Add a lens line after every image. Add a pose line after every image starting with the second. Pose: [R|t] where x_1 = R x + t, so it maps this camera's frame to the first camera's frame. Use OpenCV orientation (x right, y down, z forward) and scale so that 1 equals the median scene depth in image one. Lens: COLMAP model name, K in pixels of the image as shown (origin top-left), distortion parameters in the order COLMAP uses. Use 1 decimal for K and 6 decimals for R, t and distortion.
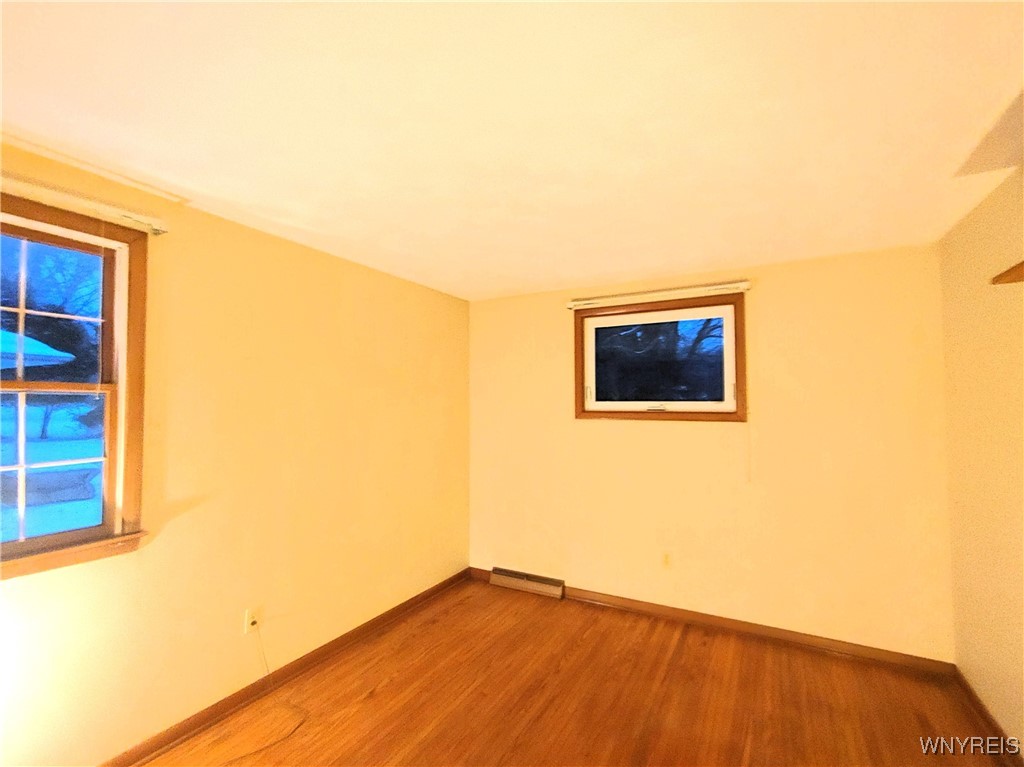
lens RADIAL K [[488.5, 0, 509.5], [0, 488.5, 390.5], [0, 0, 1]] dist [0.003844, 0.000061]
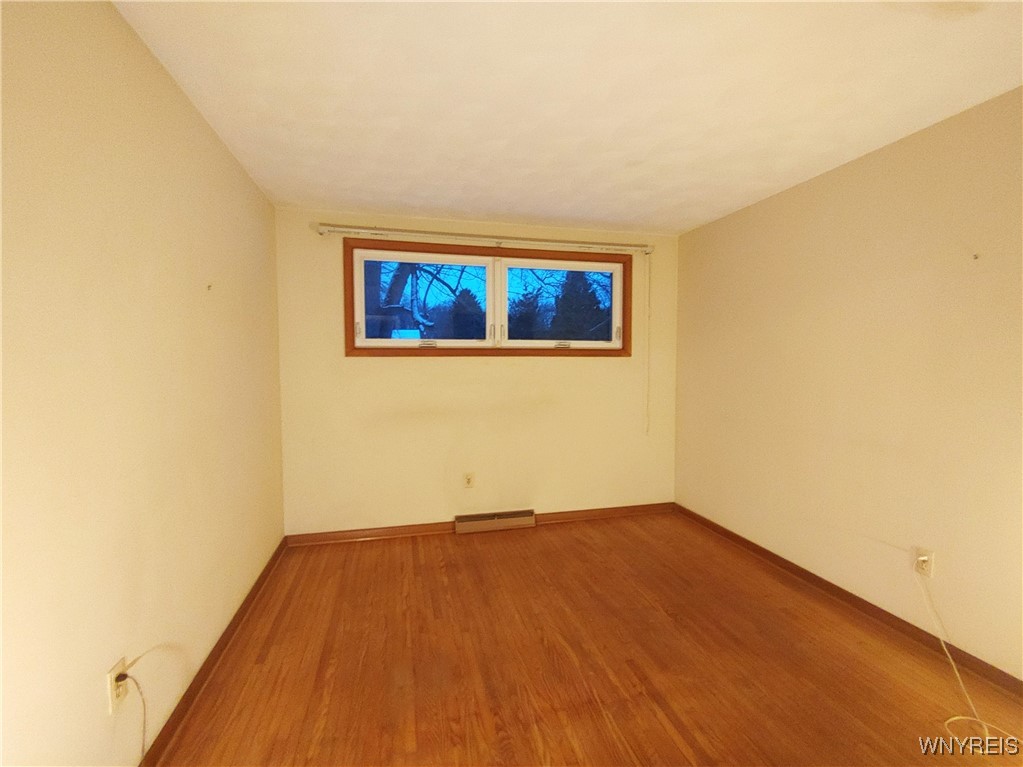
lens RADIAL K [[461.4, 0, 512.8], [0, 461.4, 374.2], [0, 0, 1]] dist [-0.000629, -0.000310]
pose [[0.717607, -0.044685, 0.695013, -0.546281], [-0.025324, 0.995605, 0.090159, 0.007207], [-0.695987, -0.082299, 0.713322, 0.308608]]
